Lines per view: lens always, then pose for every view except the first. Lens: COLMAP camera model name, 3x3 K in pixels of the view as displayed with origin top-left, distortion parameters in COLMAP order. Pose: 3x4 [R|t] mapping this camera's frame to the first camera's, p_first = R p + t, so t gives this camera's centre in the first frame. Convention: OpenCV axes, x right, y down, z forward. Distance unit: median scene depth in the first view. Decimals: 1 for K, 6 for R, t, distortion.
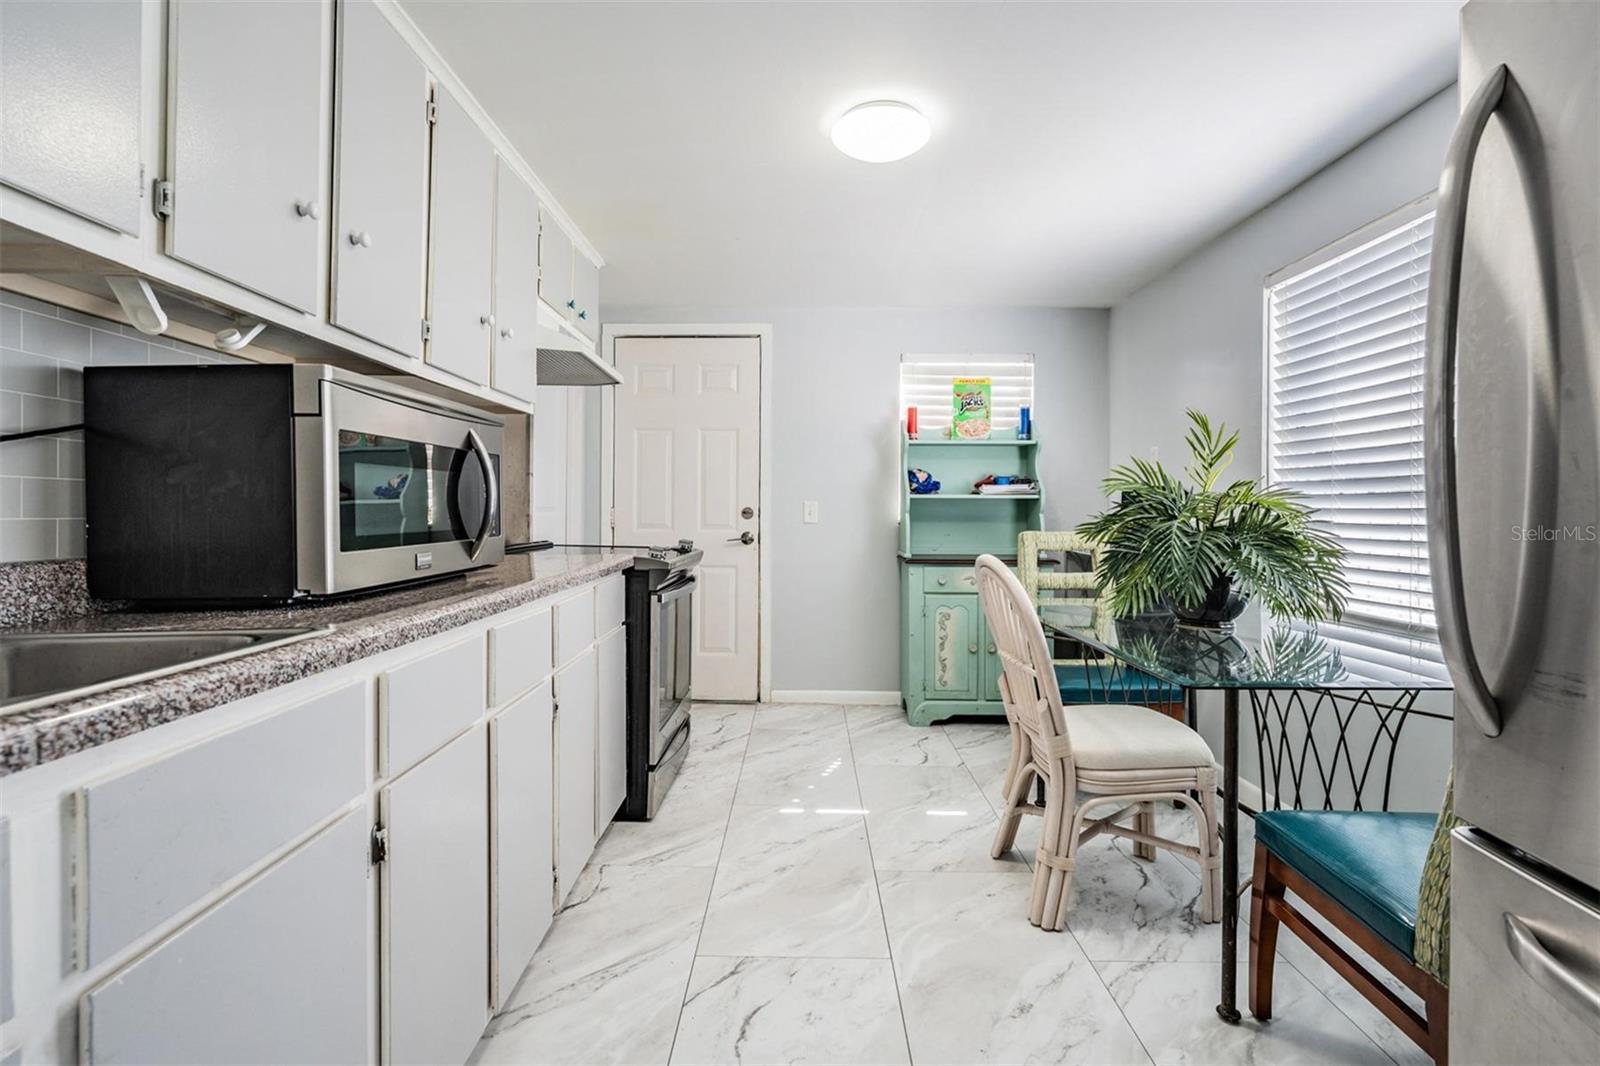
lens RADIAL K [[763.4, 0, 826.1], [0, 763.4, 510.7], [0, 0, 1]] dist [0.013806, -0.002349]
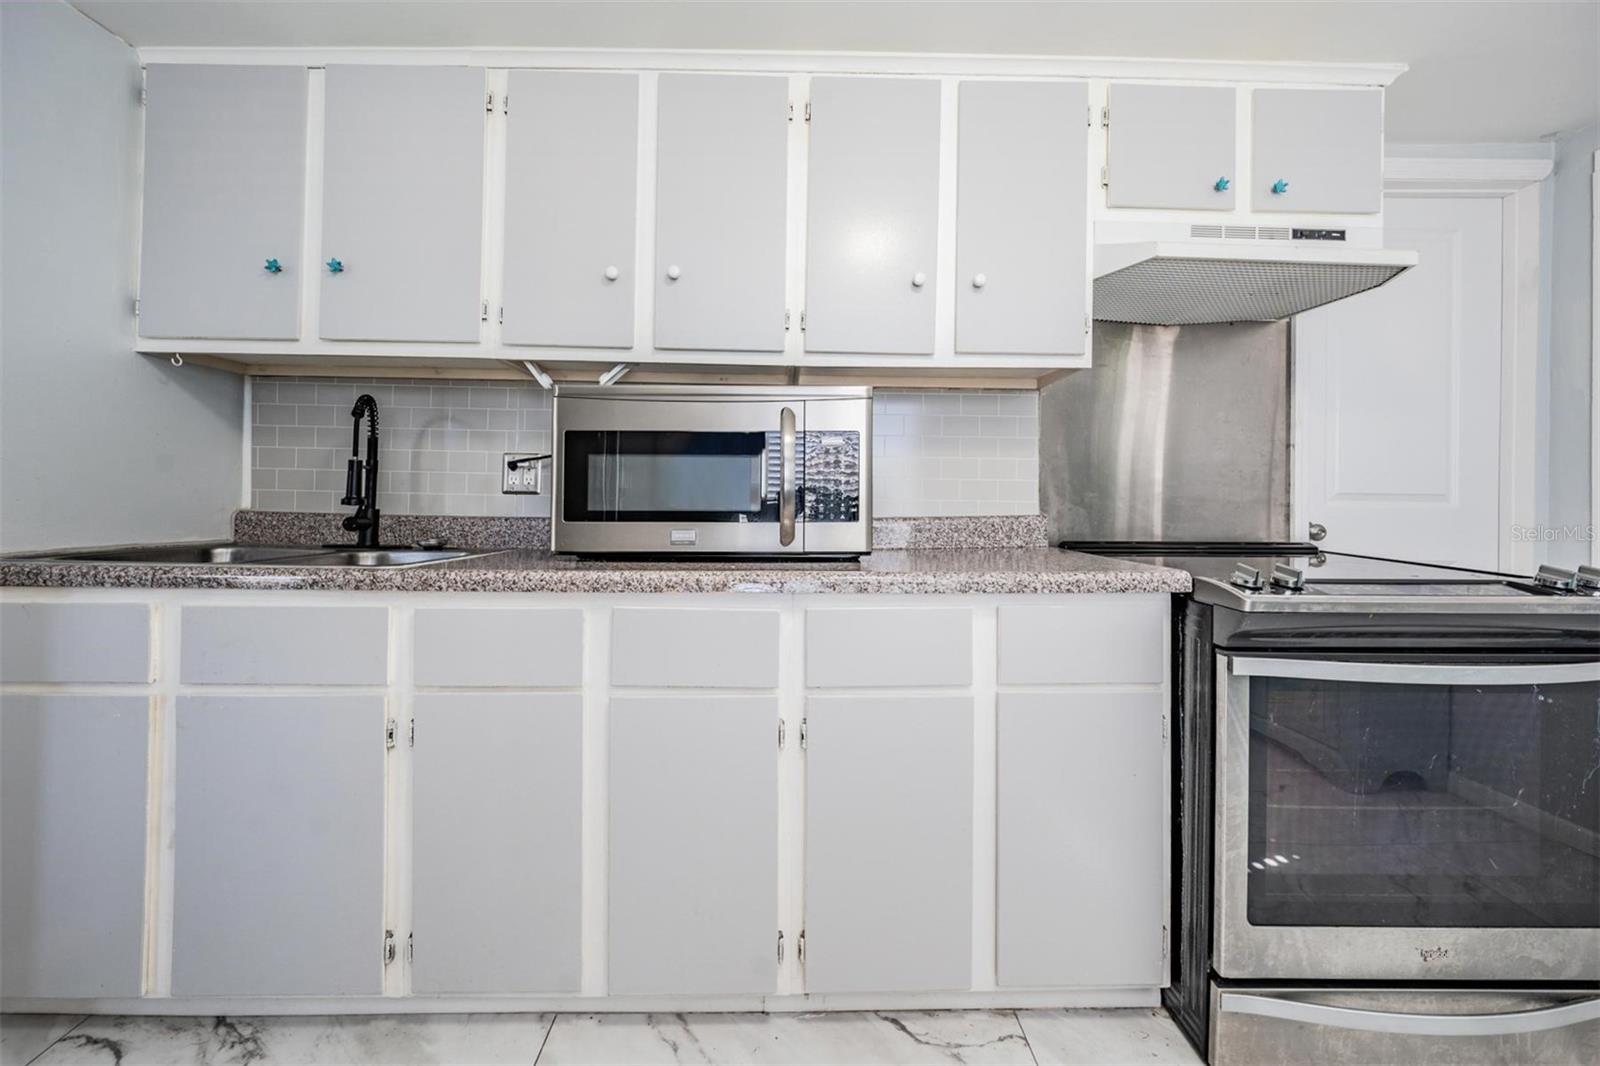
lens RADIAL K [[567.8, 0, 798.0], [0, 567.8, 488.9], [0, 0, 1]] dist [-0.003638, 0.000321]
pose [[-0.022357, -0.014168, -0.999650, 0.231488], [-0.008518, 0.999866, -0.013981, 0.004476], [0.999714, 0.008202, -0.022474, 0.937686]]
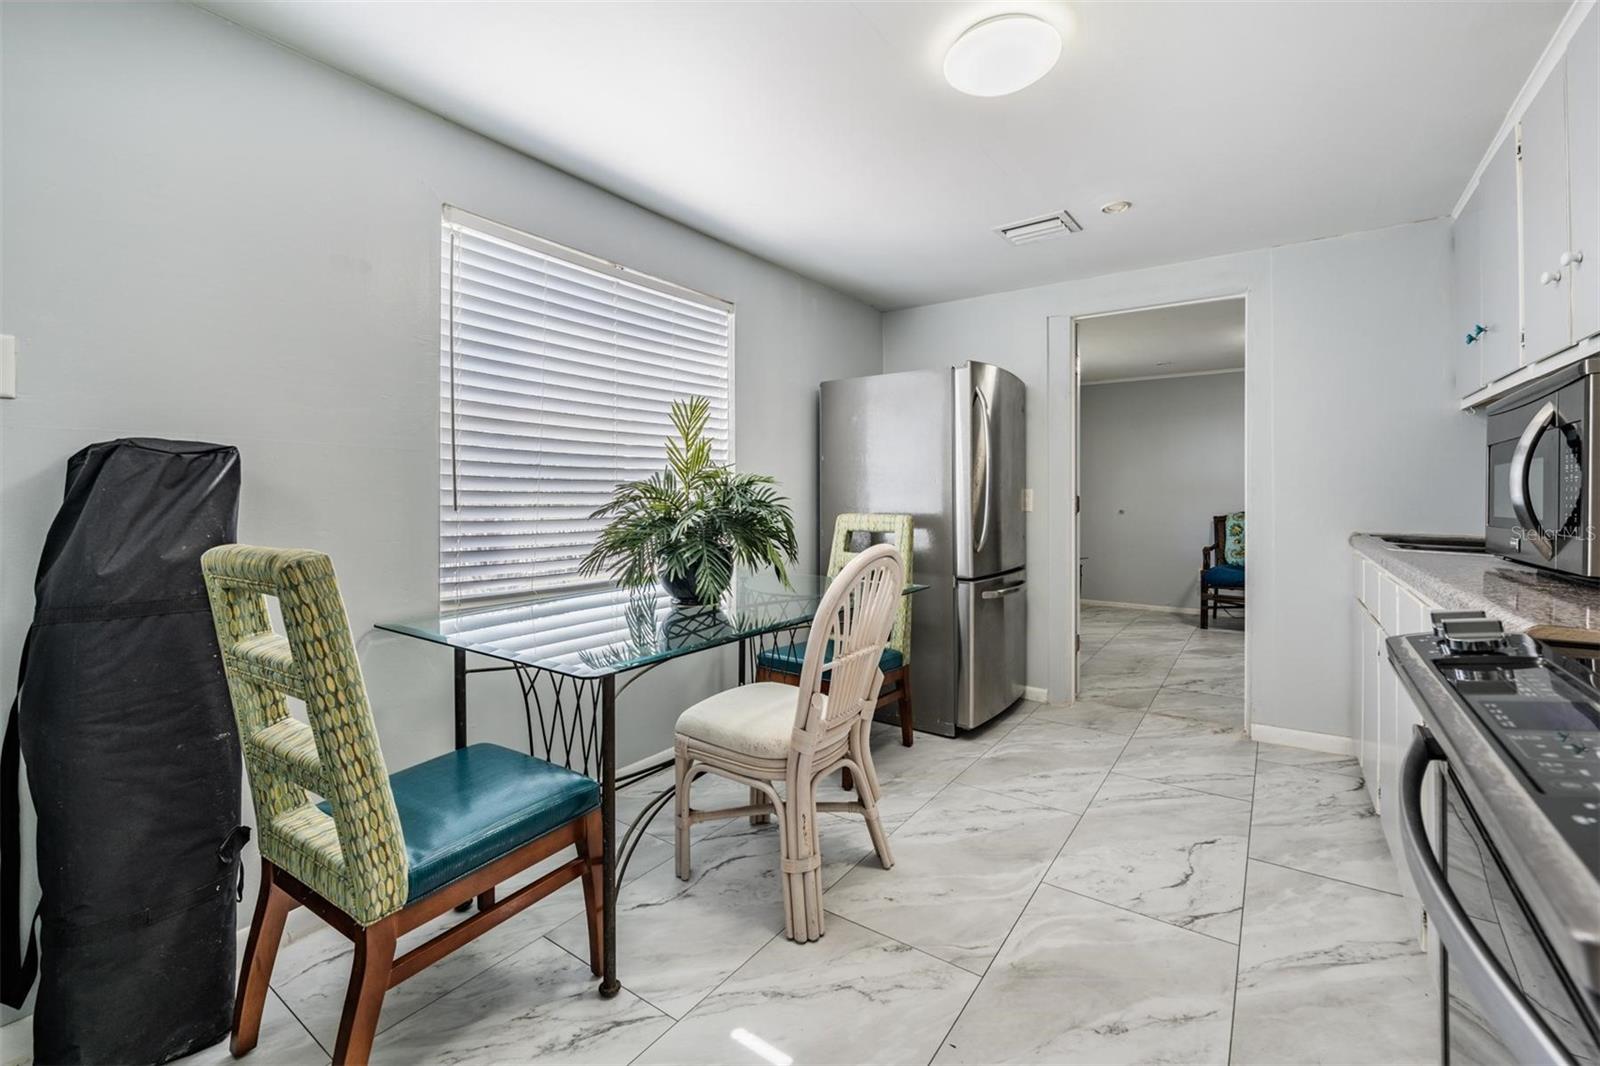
lens RADIAL K [[688.8, 0, 809.3], [0, 688.8, 491.2], [0, 0, 1]] dist [0.001779, 0.000865]
pose [[-0.811675, -0.001838, 0.584107, -0.222055], [-0.004754, 0.999983, -0.003460, -0.004217], [-0.584090, -0.005585, -0.811670, 1.906871]]
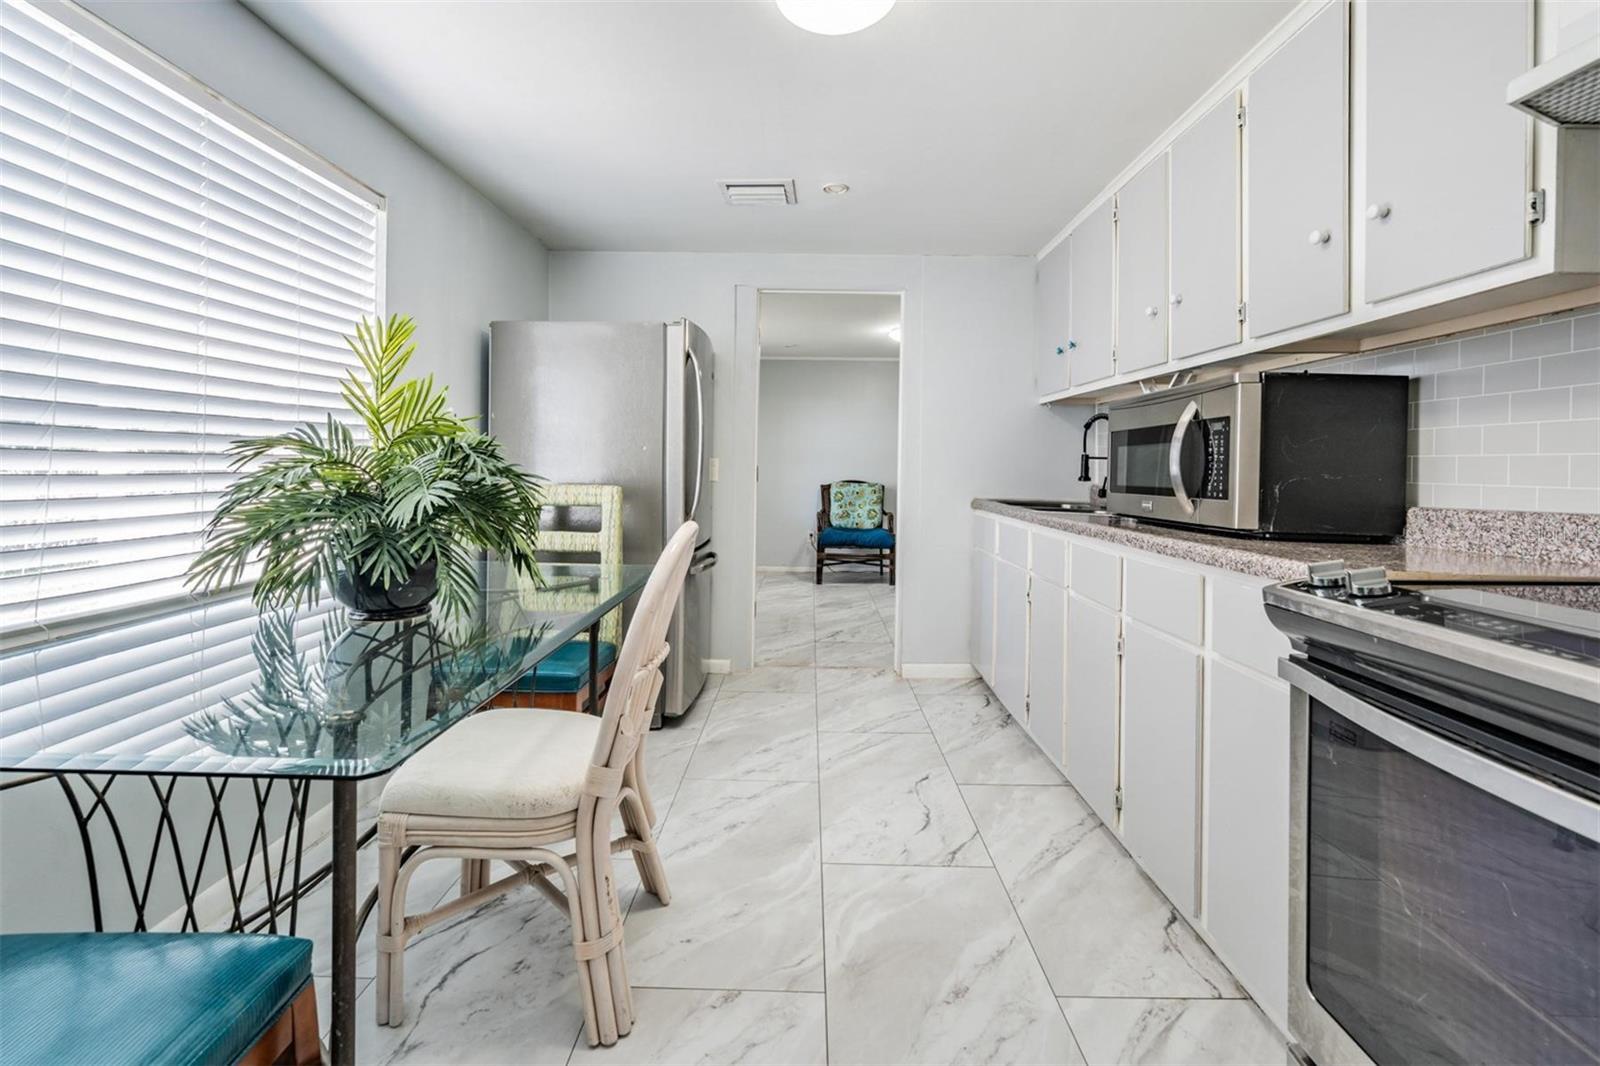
lens RADIAL K [[688.8, 0, 804.8], [0, 688.8, 469.3], [0, 0, 1]] dist [0.001779, 0.000865]
pose [[-0.999495, -0.017207, 0.026709, 0.084574], [-0.017138, 0.999849, 0.002785, 0.000070], [-0.026753, 0.002326, -0.999639, 1.866927]]
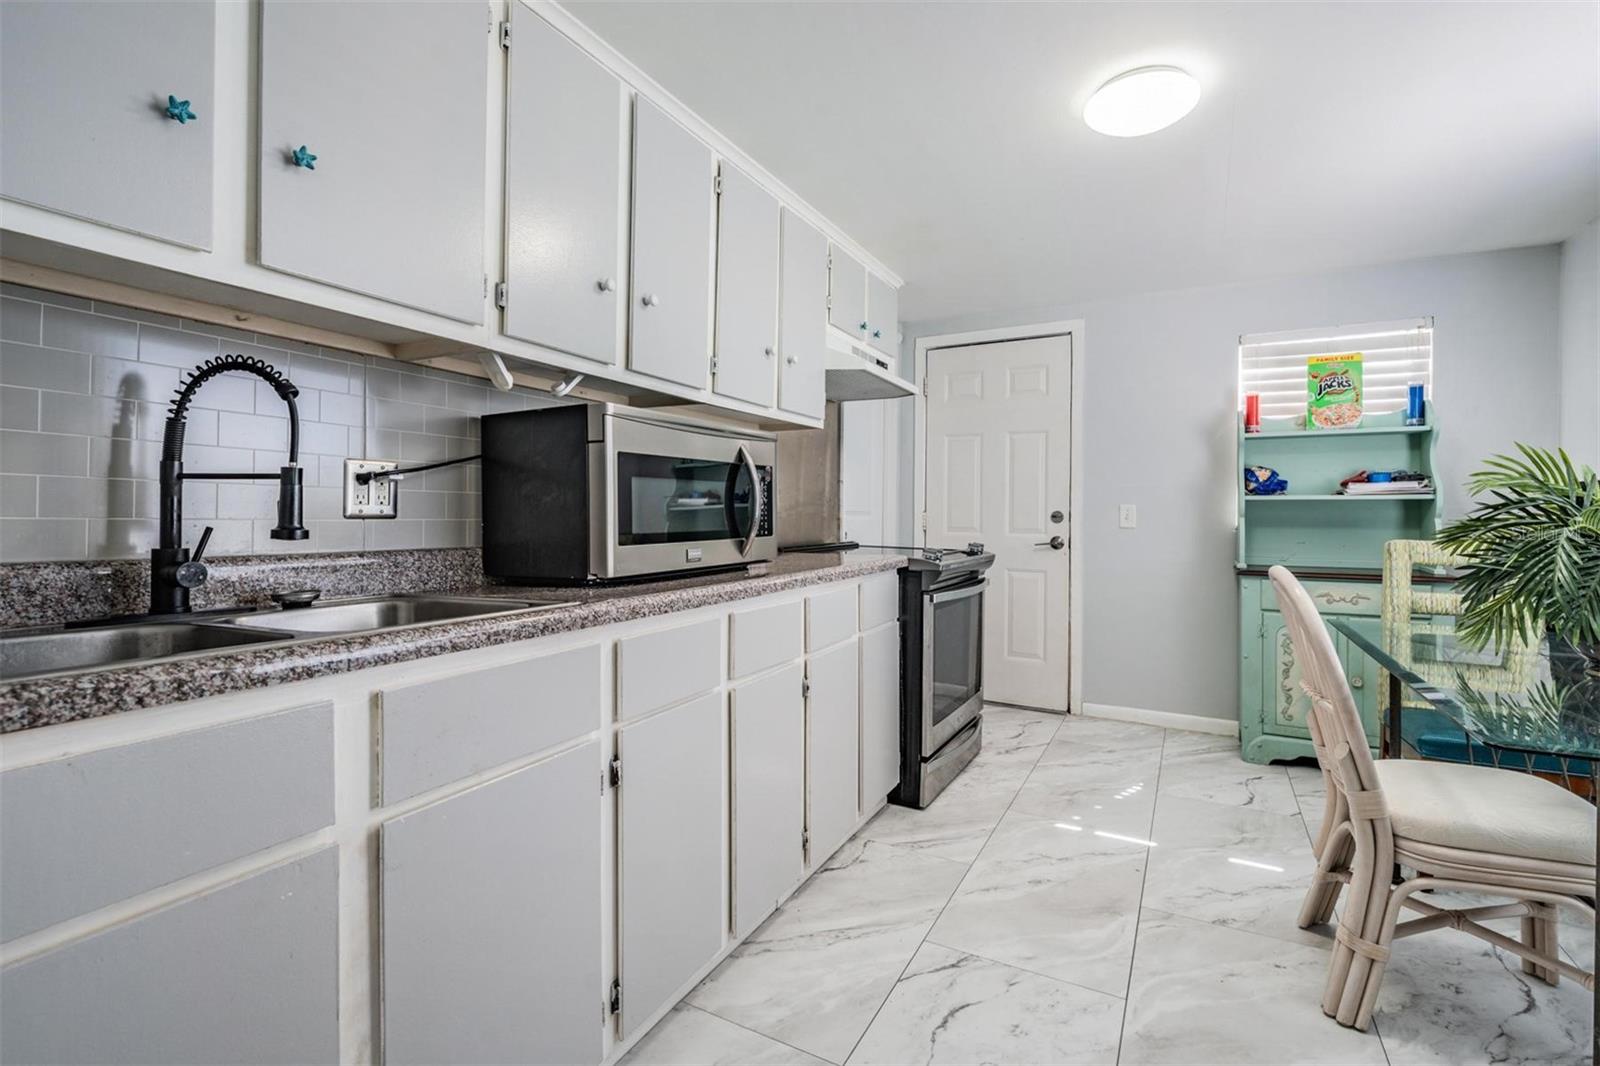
lens RADIAL K [[763.4, 0, 828.2], [0, 763.4, 512.8], [0, 0, 1]] dist [0.013806, -0.002349]
pose [[0.887381, -0.000672, -0.461037, 0.181363], [-0.000288, 0.999998, -0.002012, 0.000112], [0.461037, 0.001918, 0.887379, 0.011608]]
